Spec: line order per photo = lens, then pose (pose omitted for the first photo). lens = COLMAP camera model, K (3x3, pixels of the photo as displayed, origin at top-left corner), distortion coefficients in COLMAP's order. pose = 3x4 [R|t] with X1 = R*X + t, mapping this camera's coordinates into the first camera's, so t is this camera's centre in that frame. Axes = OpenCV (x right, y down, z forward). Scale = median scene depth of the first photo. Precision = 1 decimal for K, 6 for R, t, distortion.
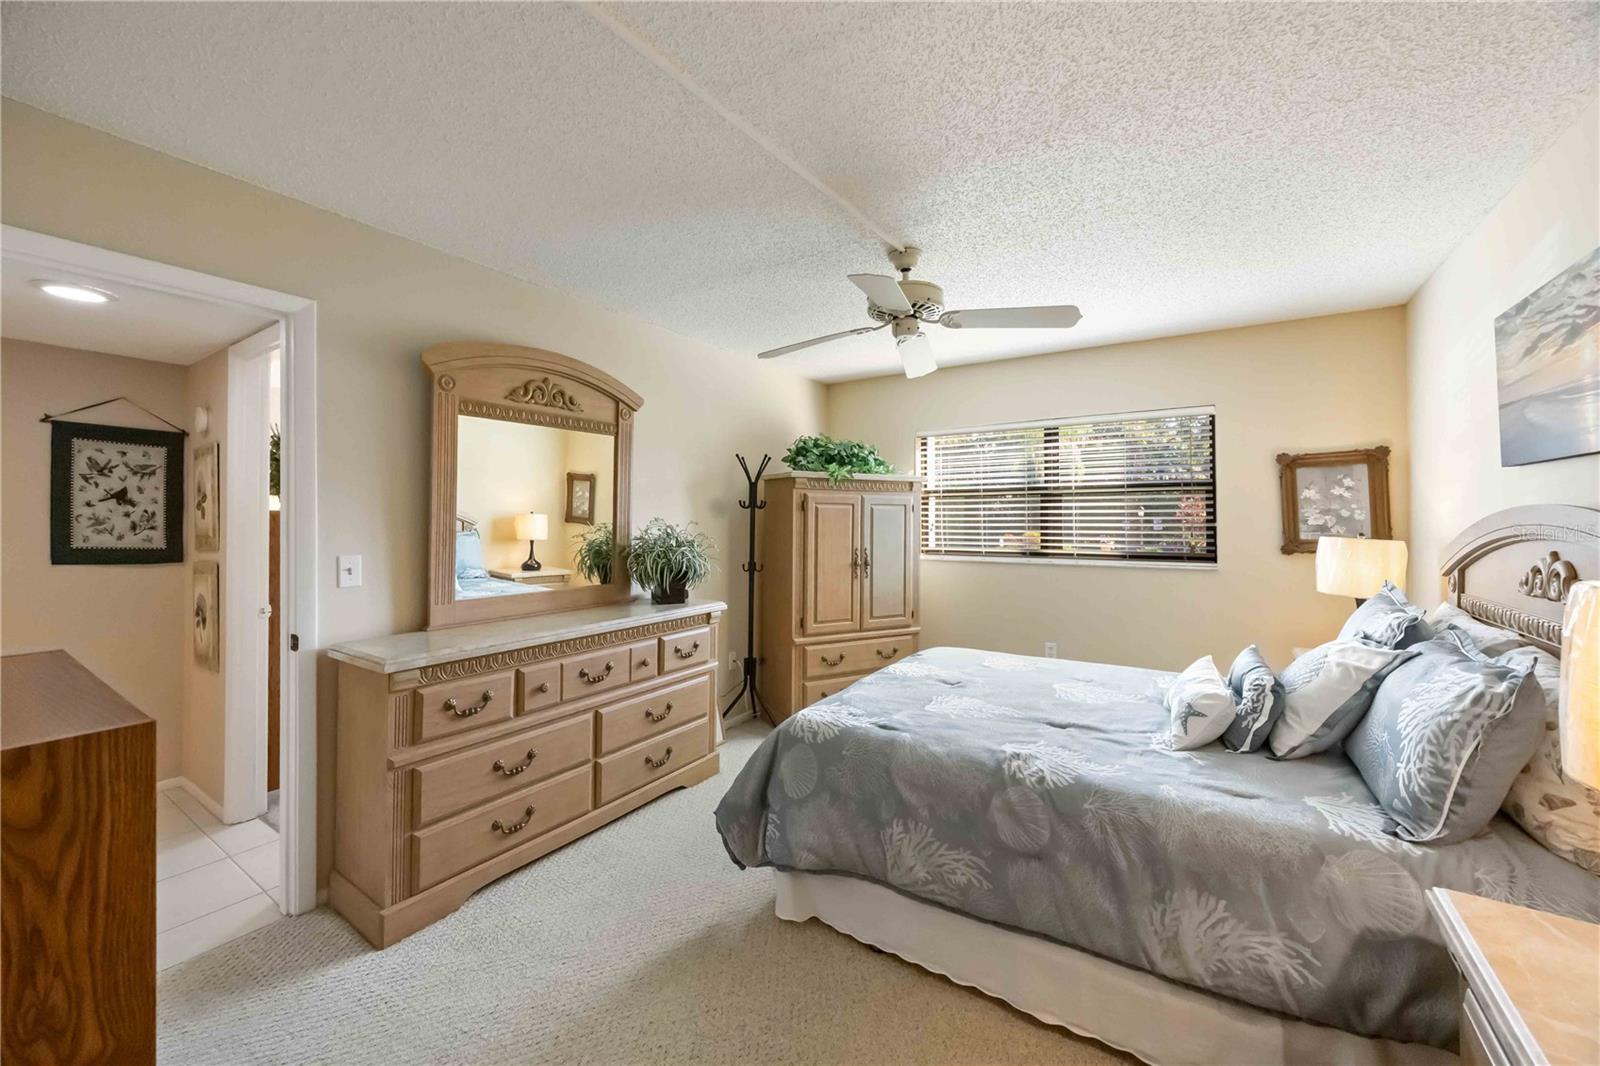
lens RADIAL K [[611.8, 0, 804.1], [0, 611.8, 511.5], [0, 0, 1]] dist [-0.002552, 0.001247]
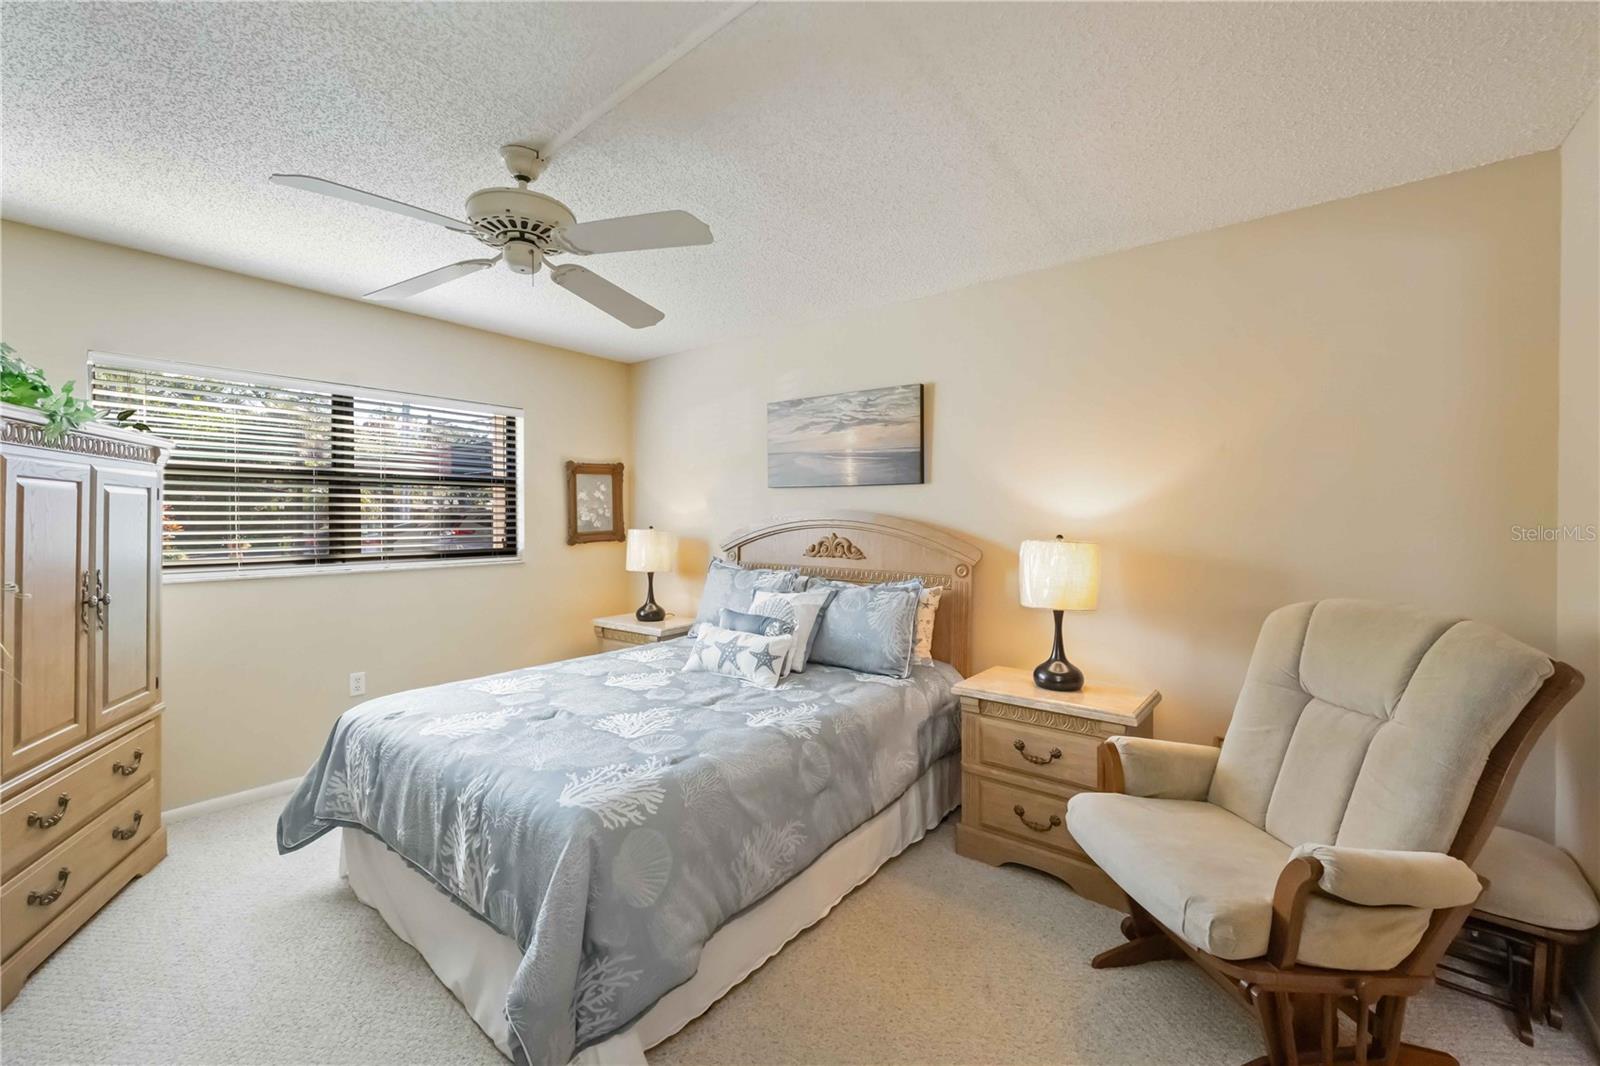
lens RADIAL K [[657.8, 0, 786.7], [0, 657.8, 519.7], [0, 0, 1]] dist [-0.002459, 0.000951]
pose [[0.089592, -0.004245, 0.995970, -0.477471], [-0.017900, 0.999823, 0.005872, 0.005465], [-0.995818, -0.018354, 0.089500, 0.482411]]
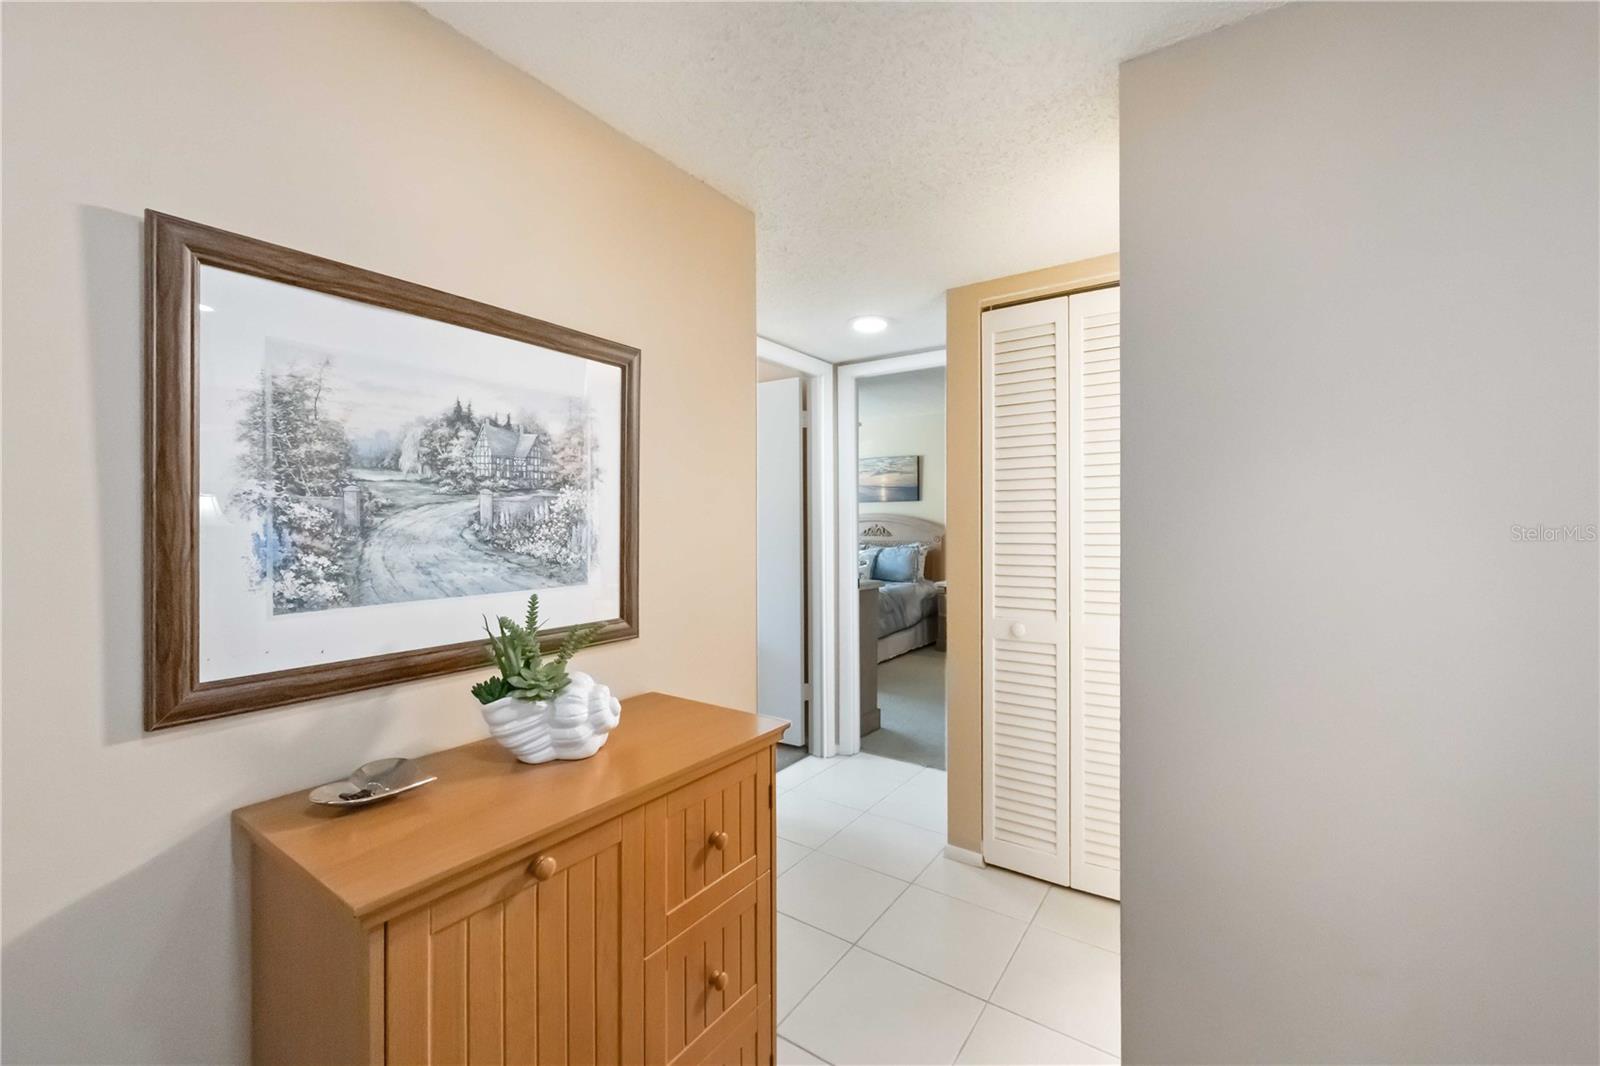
lens RADIAL K [[657.8, 0, 793.9], [0, 657.8, 523.6], [0, 0, 1]] dist [-0.002459, 0.000951]
pose [[0.020355, 0.011359, 0.999728, -1.675610], [-0.016202, 0.999808, -0.011030, 0.060485], [-0.999662, -0.015973, 0.020535, 0.739257]]
